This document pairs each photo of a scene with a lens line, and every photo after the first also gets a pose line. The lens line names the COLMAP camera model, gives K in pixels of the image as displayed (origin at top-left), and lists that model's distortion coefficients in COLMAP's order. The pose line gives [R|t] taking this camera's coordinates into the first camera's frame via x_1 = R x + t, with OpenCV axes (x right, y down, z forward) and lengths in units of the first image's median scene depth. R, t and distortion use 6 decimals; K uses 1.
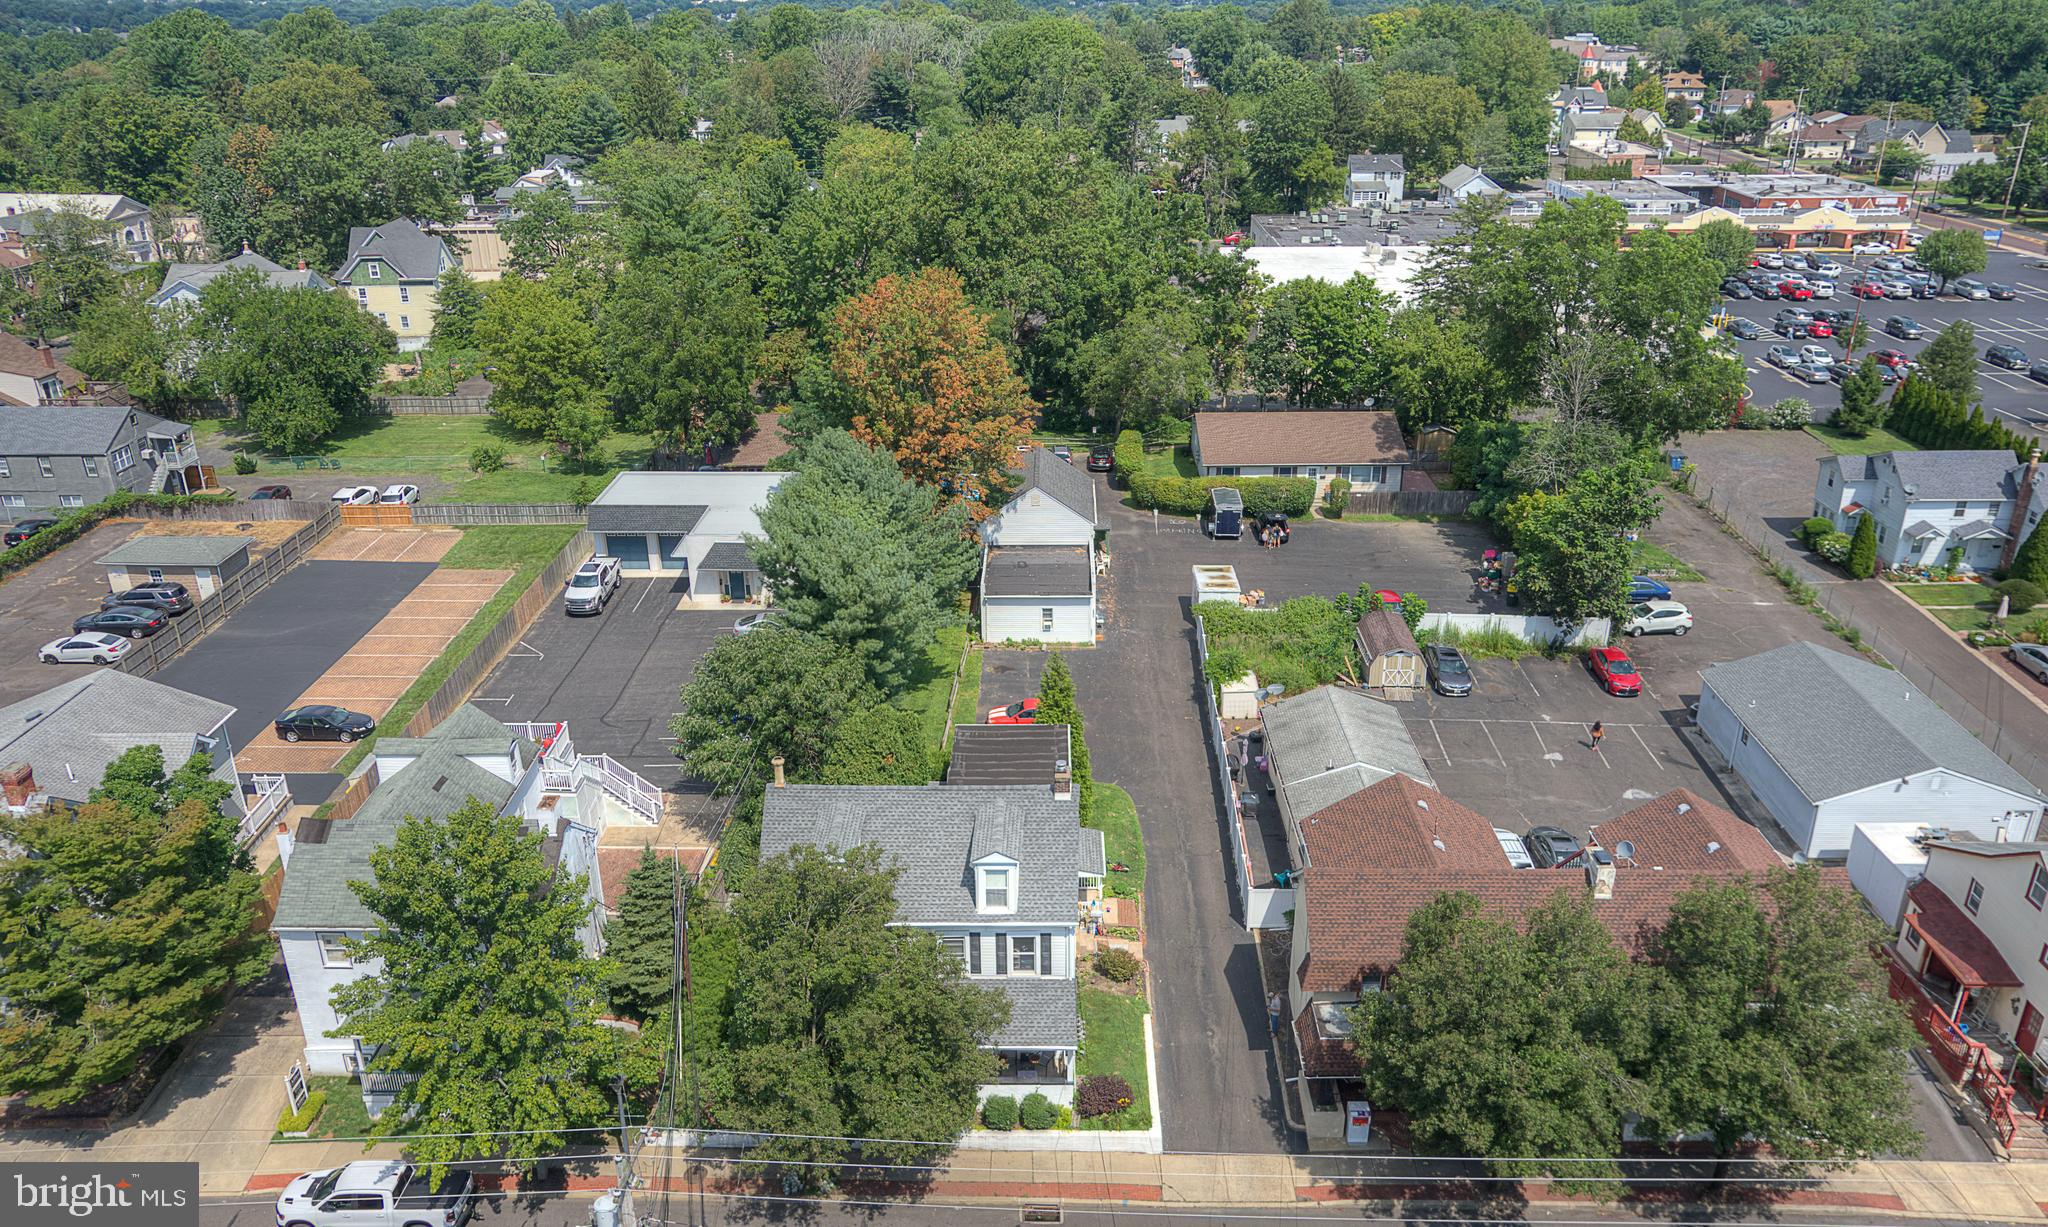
lens RADIAL K [[1585.6, 0, 1024.0], [0, 1585.6, 613.5], [0, 0, 1]] dist [-0.003740, 0.002445]
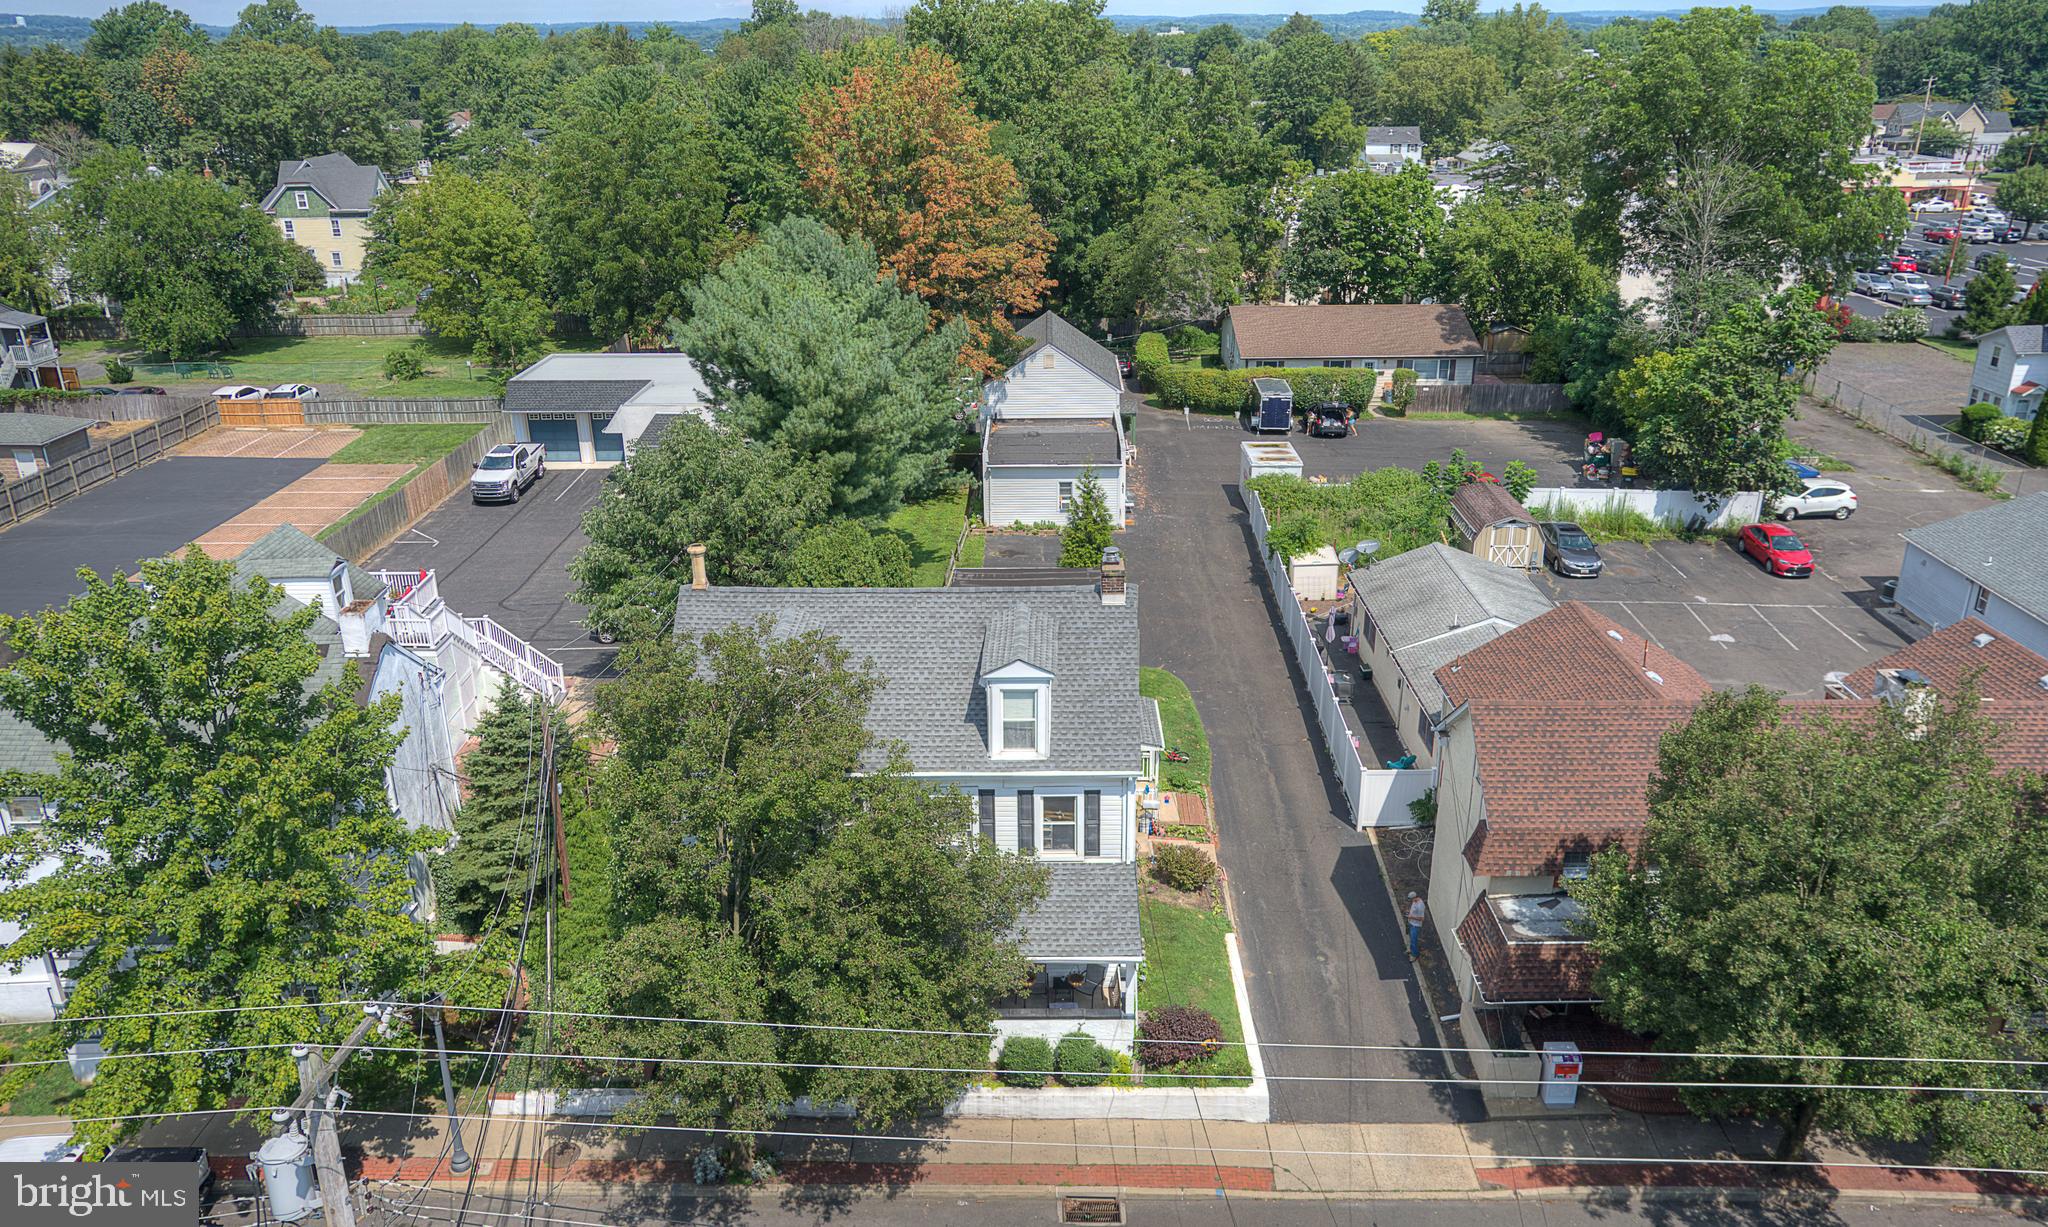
lens RADIAL K [[1565.6, 0, 1024.0], [0, 1565.6, 613.5], [0, 0, 1]] dist [-0.019150, 0.060074]
pose [[0.999970, -0.002714, 0.007189, -0.012824], [0.002988, 0.999255, -0.038484, 0.099400], [-0.007079, 0.038505, 0.999233, 0.219677]]
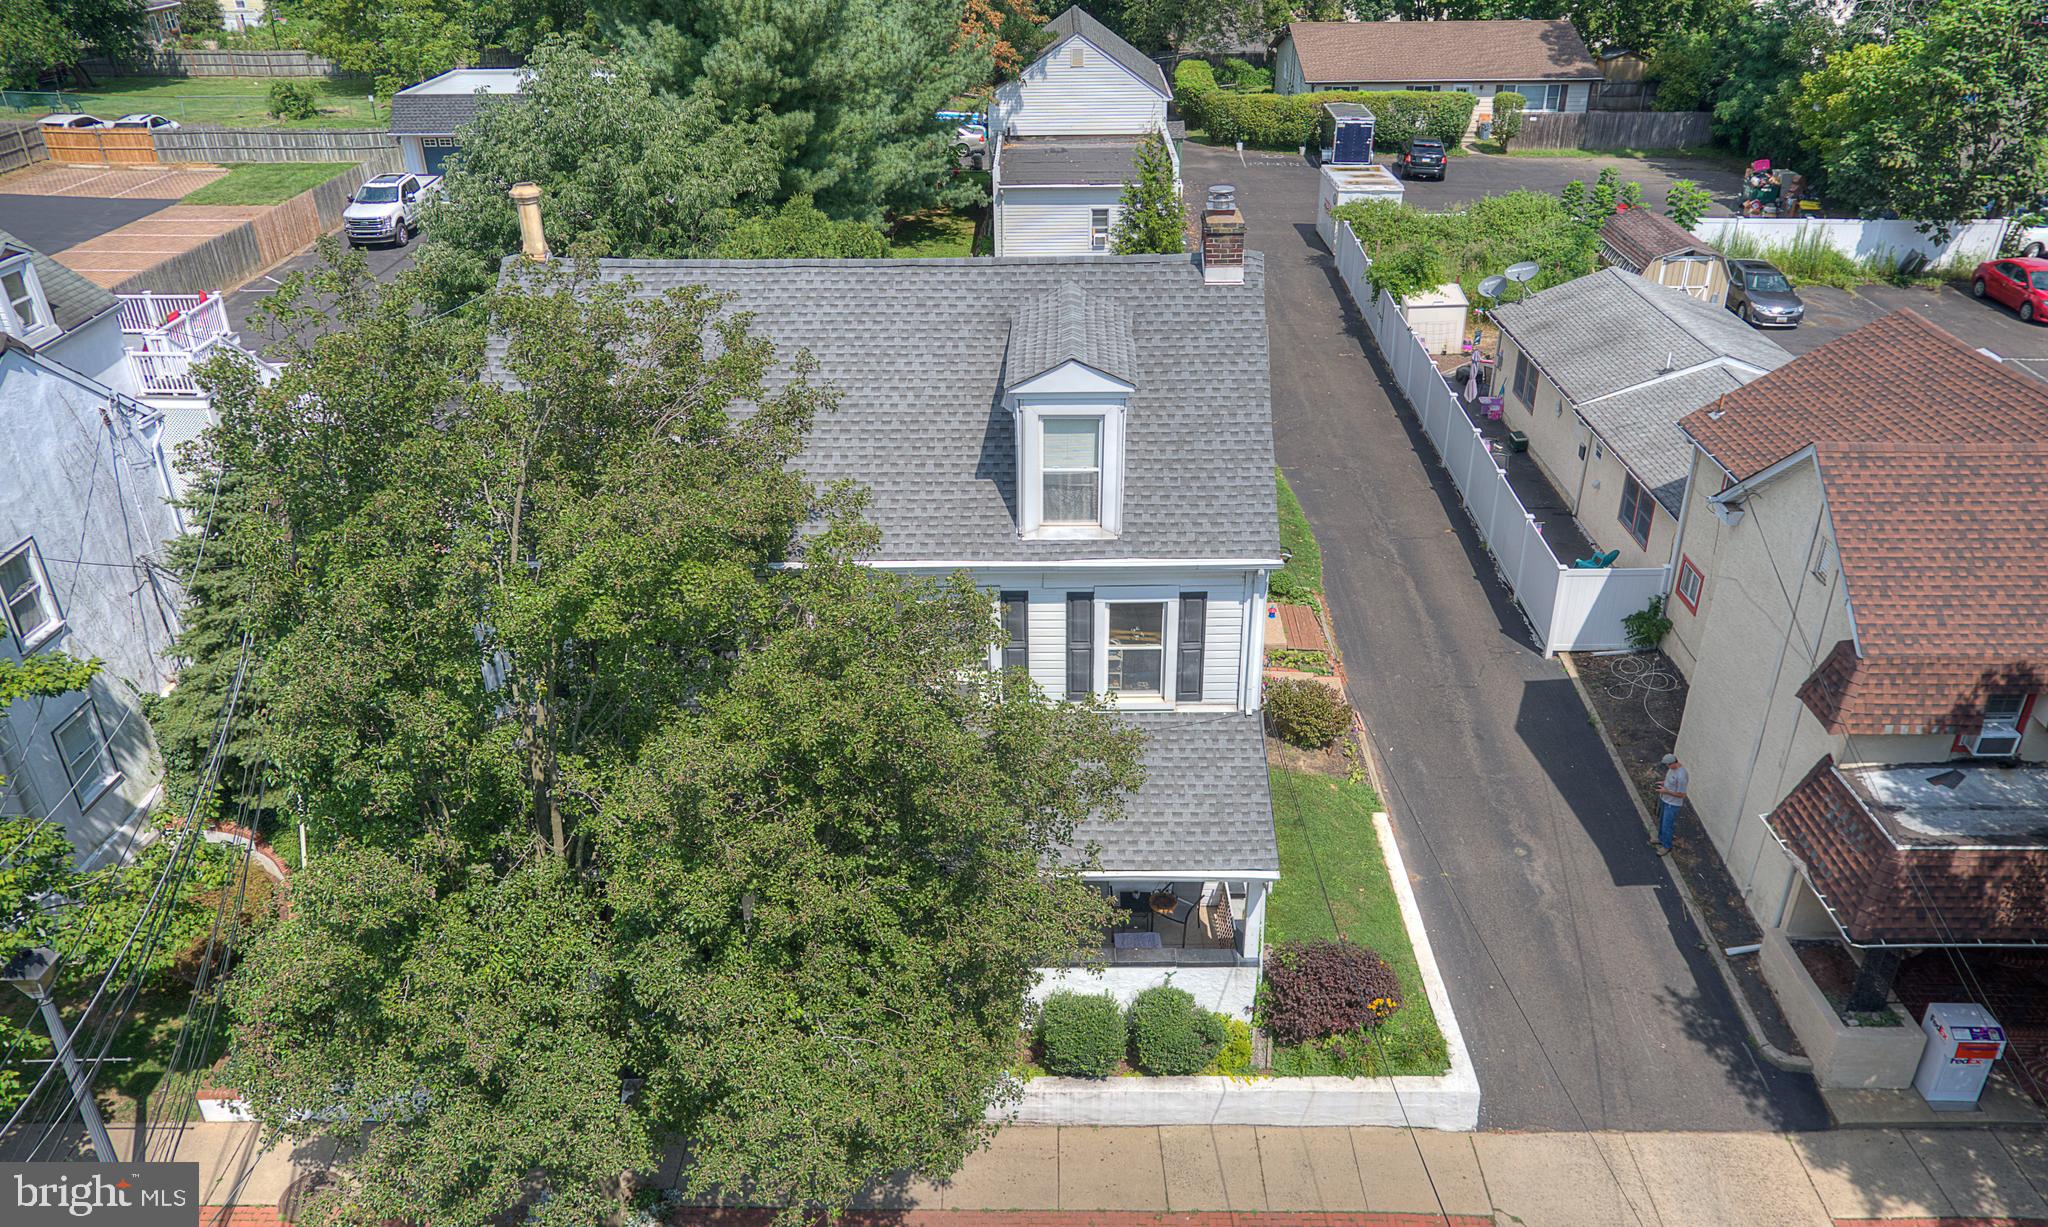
lens RADIAL K [[1564.4, 0, 1024.0], [0, 1564.4, 613.5], [0, 0, 1]] dist [-0.064207, 0.144027]
pose [[0.999978, -0.004415, 0.005021, -0.019899], [0.004033, 0.997276, 0.073646, 0.116187], [-0.005333, -0.073624, 0.997272, 0.398469]]
